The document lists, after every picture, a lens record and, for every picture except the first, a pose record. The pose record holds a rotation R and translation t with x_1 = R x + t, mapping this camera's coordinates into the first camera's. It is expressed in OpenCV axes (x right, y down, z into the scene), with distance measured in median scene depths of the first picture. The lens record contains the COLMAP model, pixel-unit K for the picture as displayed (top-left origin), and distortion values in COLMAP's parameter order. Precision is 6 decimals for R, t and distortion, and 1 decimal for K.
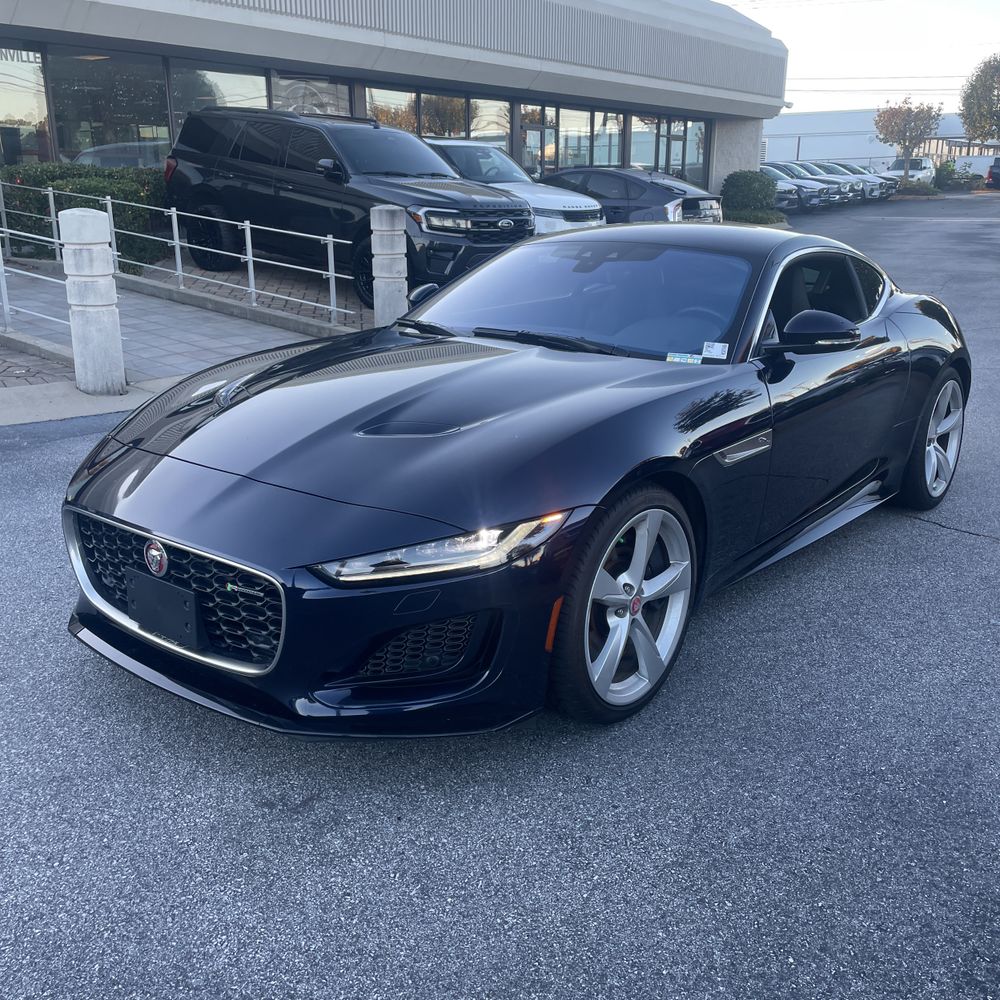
lens RADIAL K [[1004.1, 0, 503.6], [0, 1004.1, 482.4], [0, 0, 1]] dist [0.098659, -0.140943]
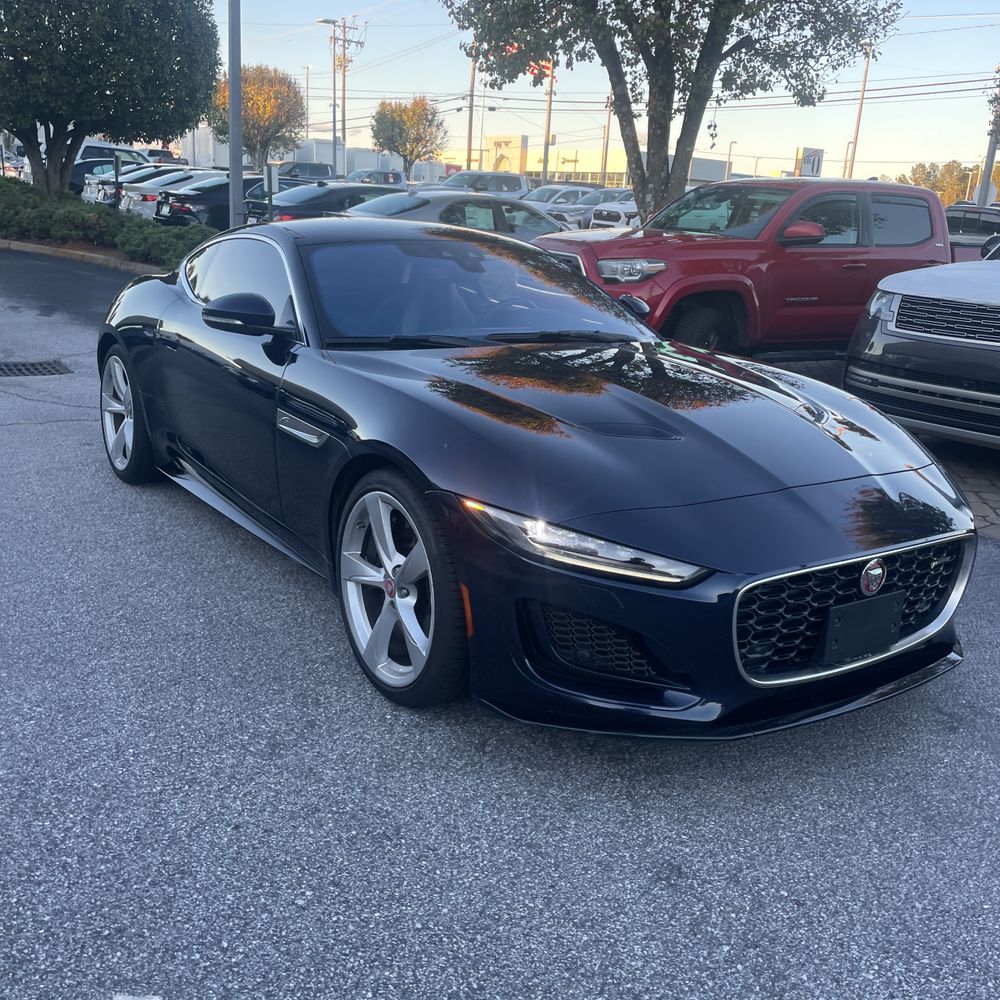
lens RADIAL K [[1004.1, 0, 503.6], [0, 1004.1, 482.4], [0, 0, 1]] dist [0.098659, -0.140943]
pose [[0.293297, -0.233058, 0.927179, -0.316623], [0.207680, 0.962203, 0.176166, -0.062284], [-0.933191, 0.140887, 0.330613, 0.234018]]
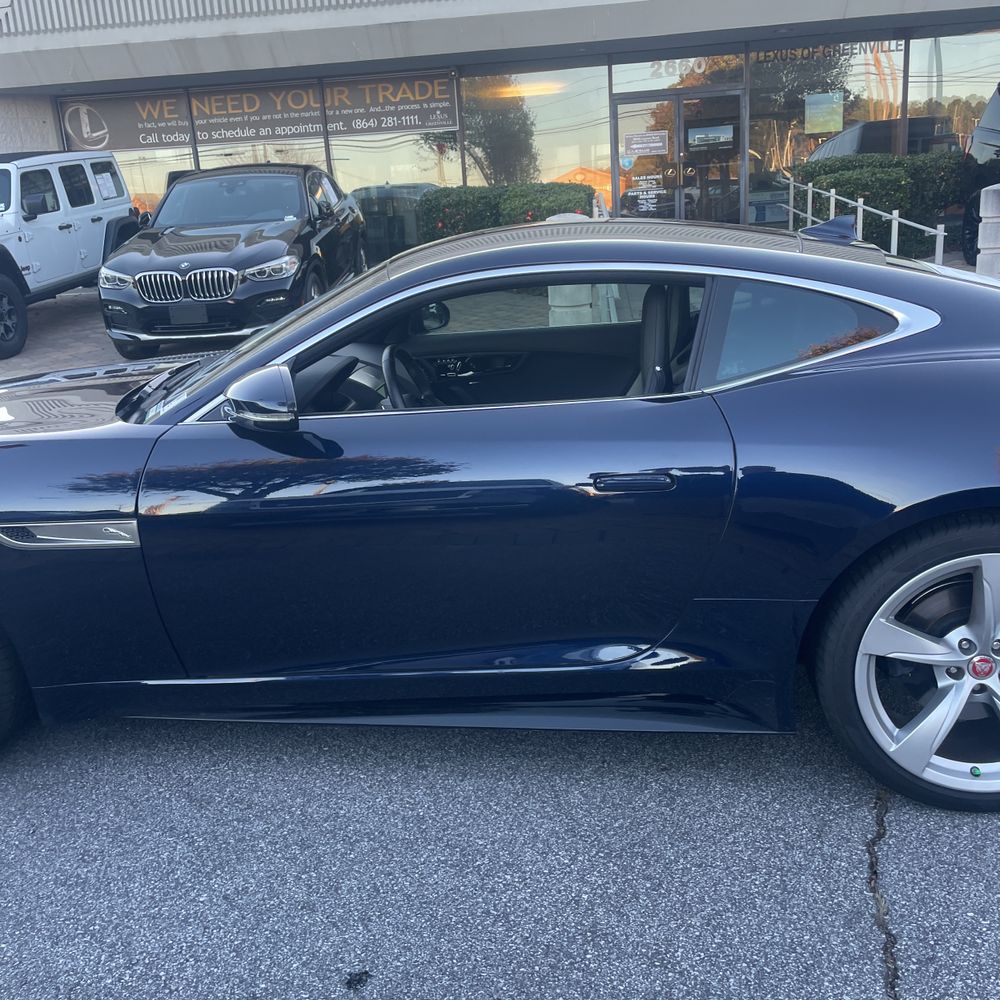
lens RADIAL K [[1004.1, 0, 503.6], [0, 1004.1, 482.4], [0, 0, 1]] dist [0.098659, -0.140943]
pose [[0.532670, 0.186712, -0.825471, 0.292961], [-0.176076, 0.978467, 0.107698, -0.059943], [0.827805, 0.087978, 0.554075, 0.239369]]
